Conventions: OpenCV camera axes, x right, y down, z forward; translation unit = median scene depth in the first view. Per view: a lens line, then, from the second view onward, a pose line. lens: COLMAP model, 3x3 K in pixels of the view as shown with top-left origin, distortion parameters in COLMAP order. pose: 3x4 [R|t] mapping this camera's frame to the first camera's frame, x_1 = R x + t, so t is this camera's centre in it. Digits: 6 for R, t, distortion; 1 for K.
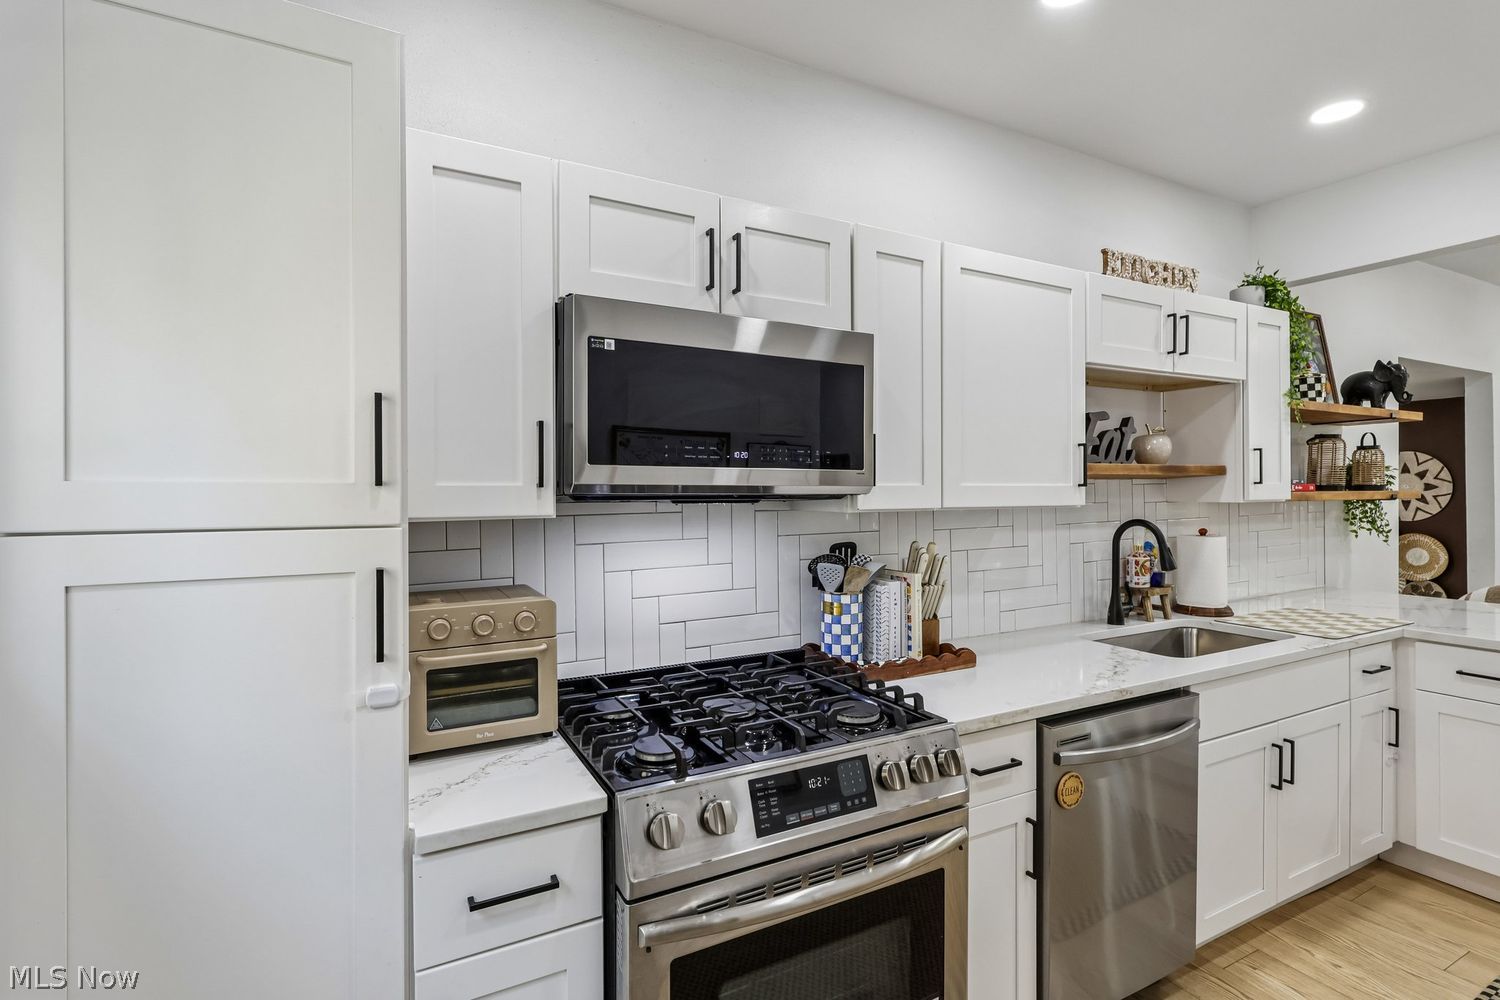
lens RADIAL K [[717.6, 0, 755.3], [0, 717.6, 492.2], [0, 0, 1]] dist [0.025266, -0.000110]
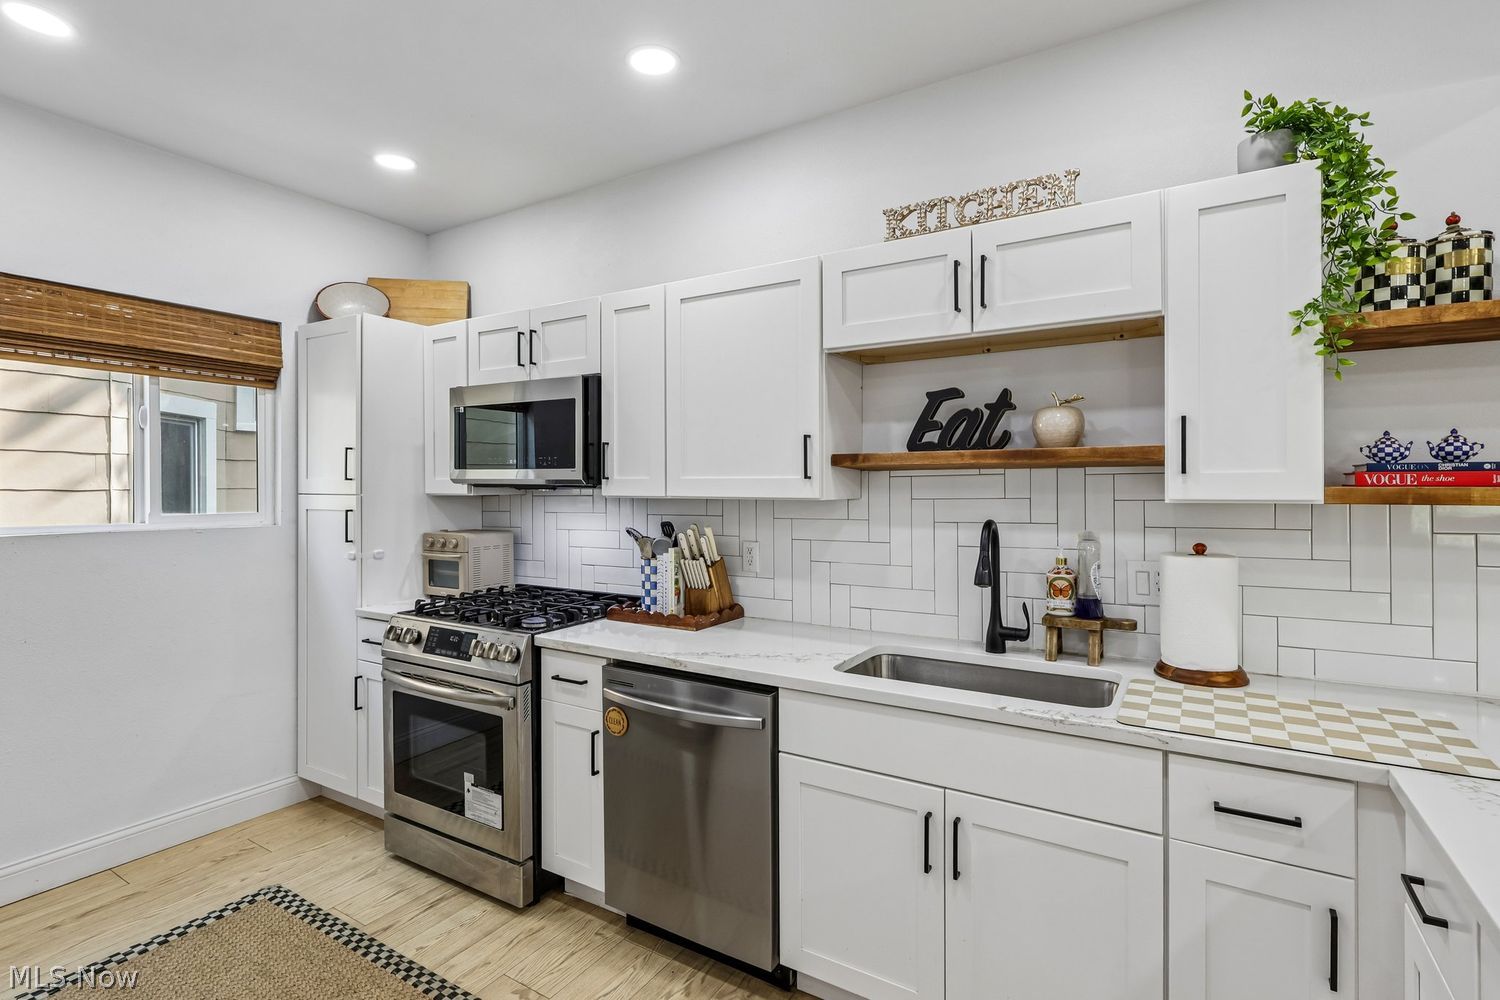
lens RADIAL K [[717.6, 0, 757.3], [0, 717.6, 496.8], [0, 0, 1]] dist [0.025266, -0.000110]
pose [[0.500991, 0.017658, -0.865272, 1.230599], [-0.003597, 0.999826, 0.018322, -0.001330], [0.865445, -0.006067, 0.500967, 0.439186]]
